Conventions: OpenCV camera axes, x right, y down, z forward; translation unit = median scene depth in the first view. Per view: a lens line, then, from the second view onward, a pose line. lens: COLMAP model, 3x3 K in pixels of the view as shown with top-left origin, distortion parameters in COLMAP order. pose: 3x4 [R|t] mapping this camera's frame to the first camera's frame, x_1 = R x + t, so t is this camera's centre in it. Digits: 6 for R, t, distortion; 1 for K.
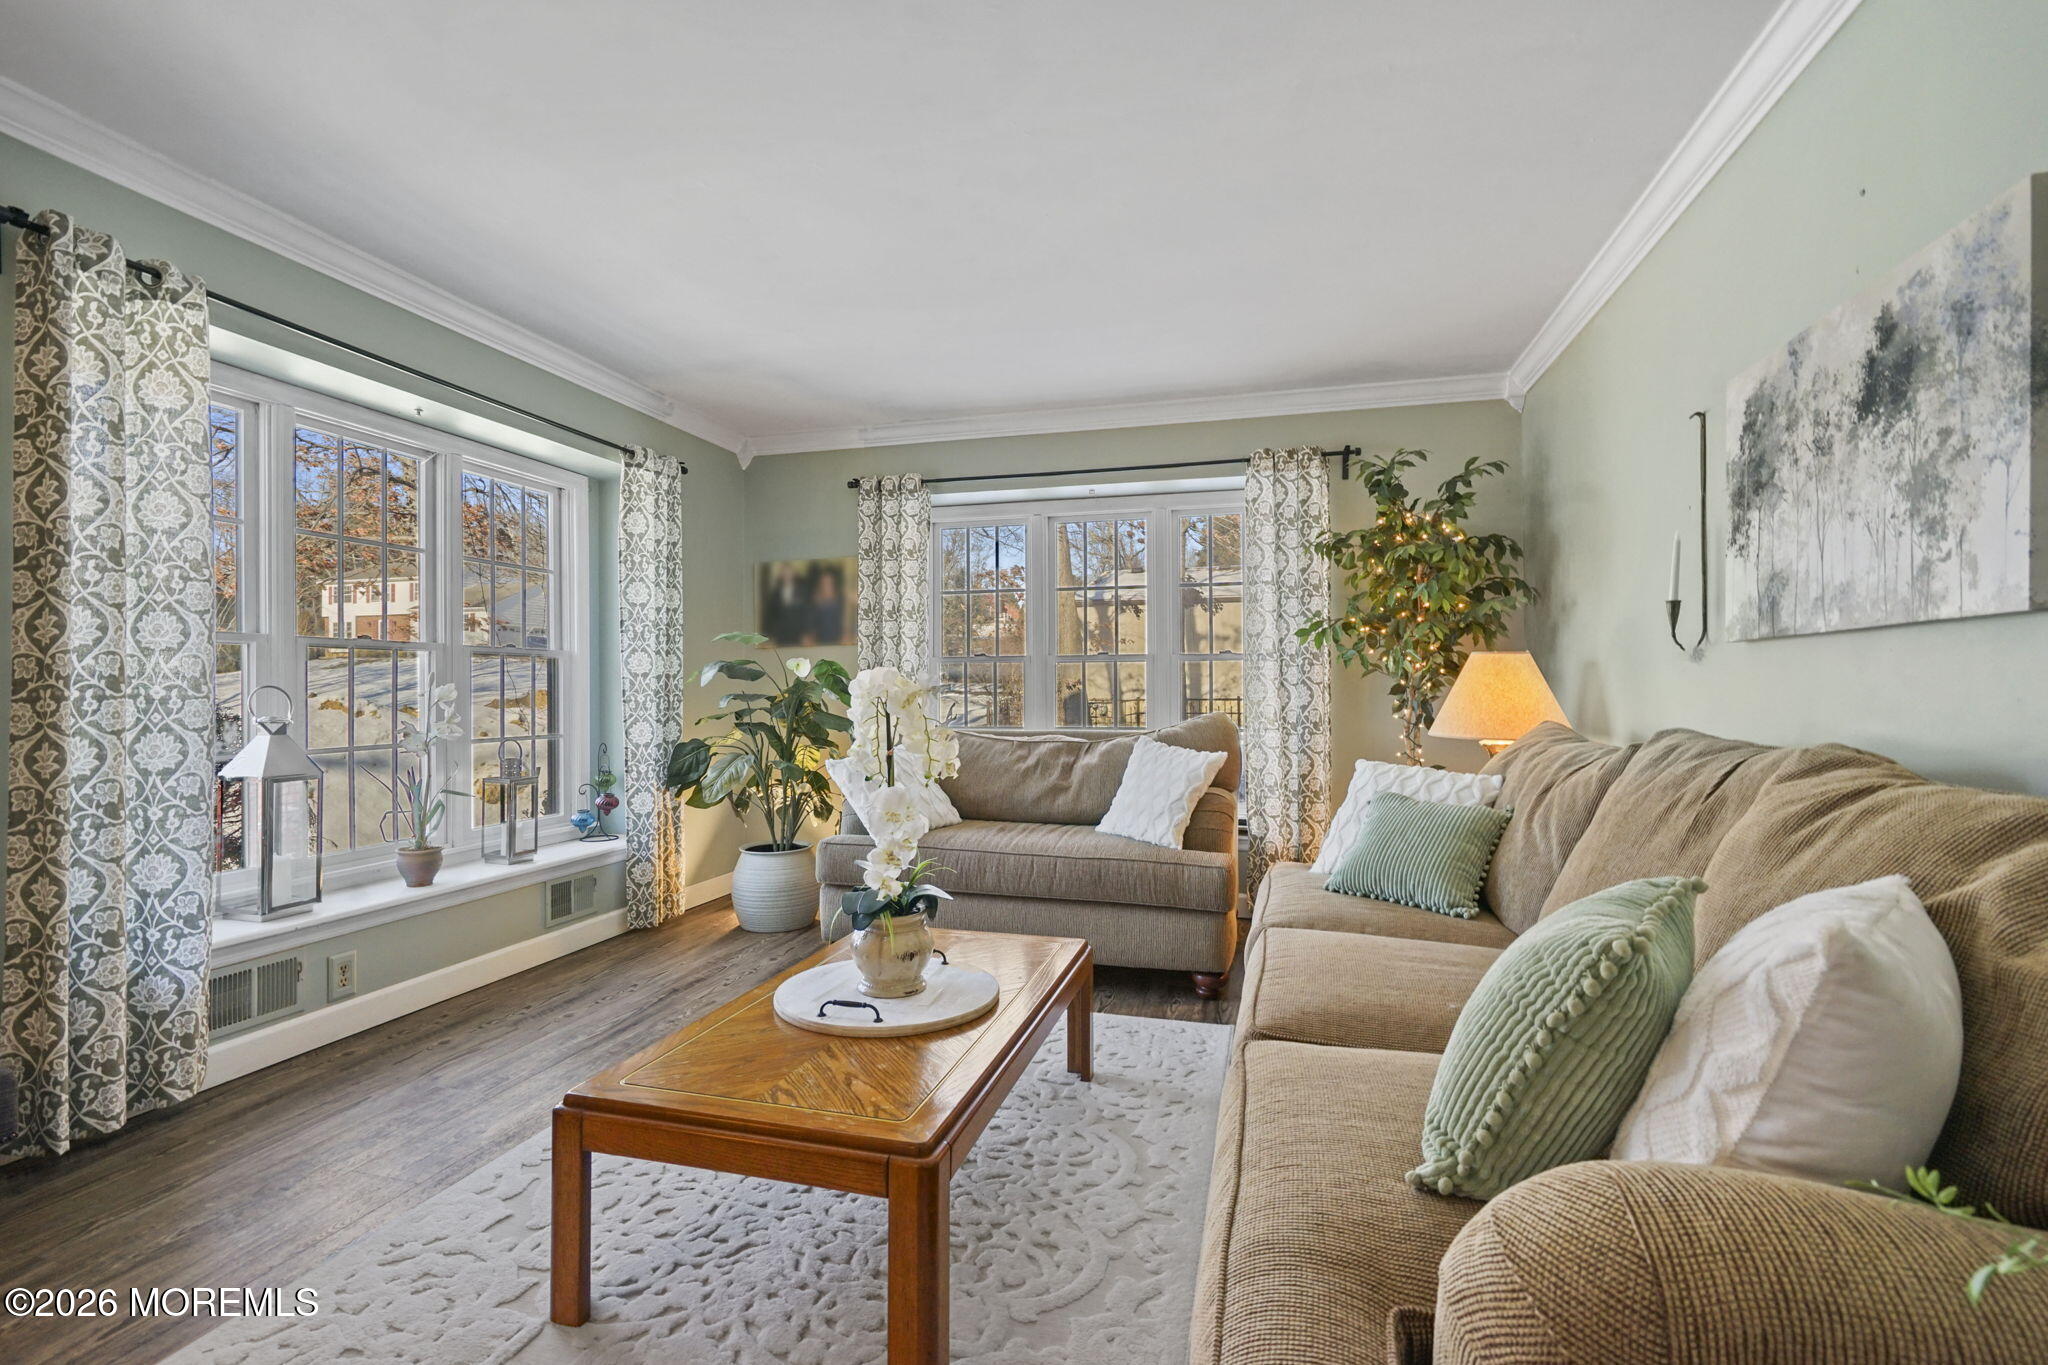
lens RADIAL K [[928.7, 0, 1023.8], [0, 928.7, 683.8], [0, 0, 1]] dist [-0.005452, 0.000152]
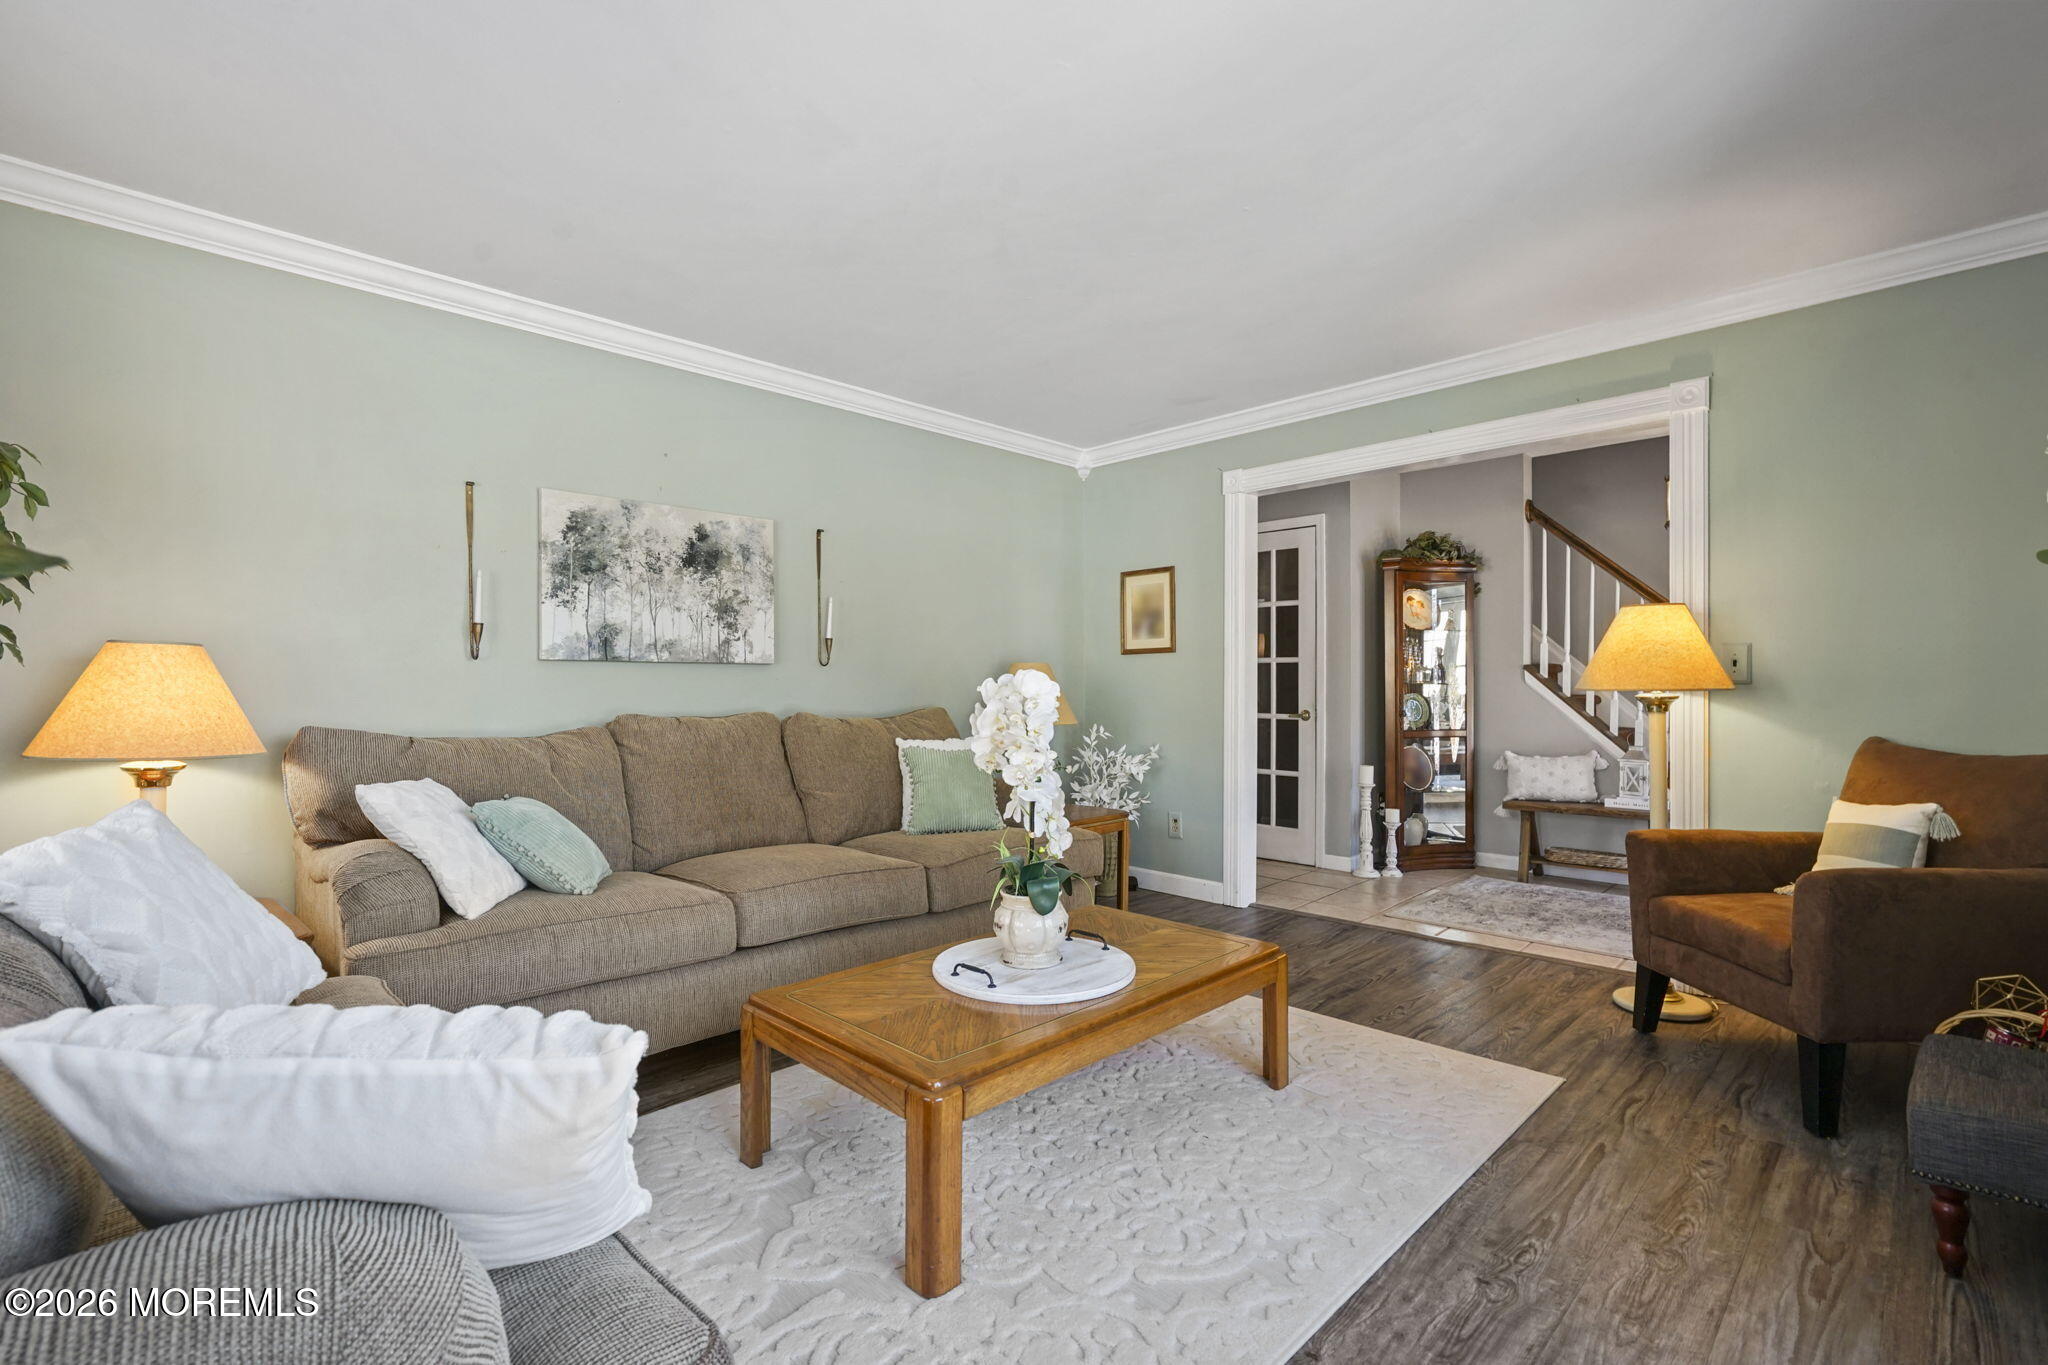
lens RADIAL K [[928.7, 0, 1024.2], [0, 928.7, 682.2], [0, 0, 1]] dist [-0.005452, 0.000152]
pose [[-0.875675, 0.003487, 0.482888, -0.922927], [-0.000608, 0.999965, -0.008322, 0.005336], [-0.482900, -0.007581, -0.875643, 2.728033]]
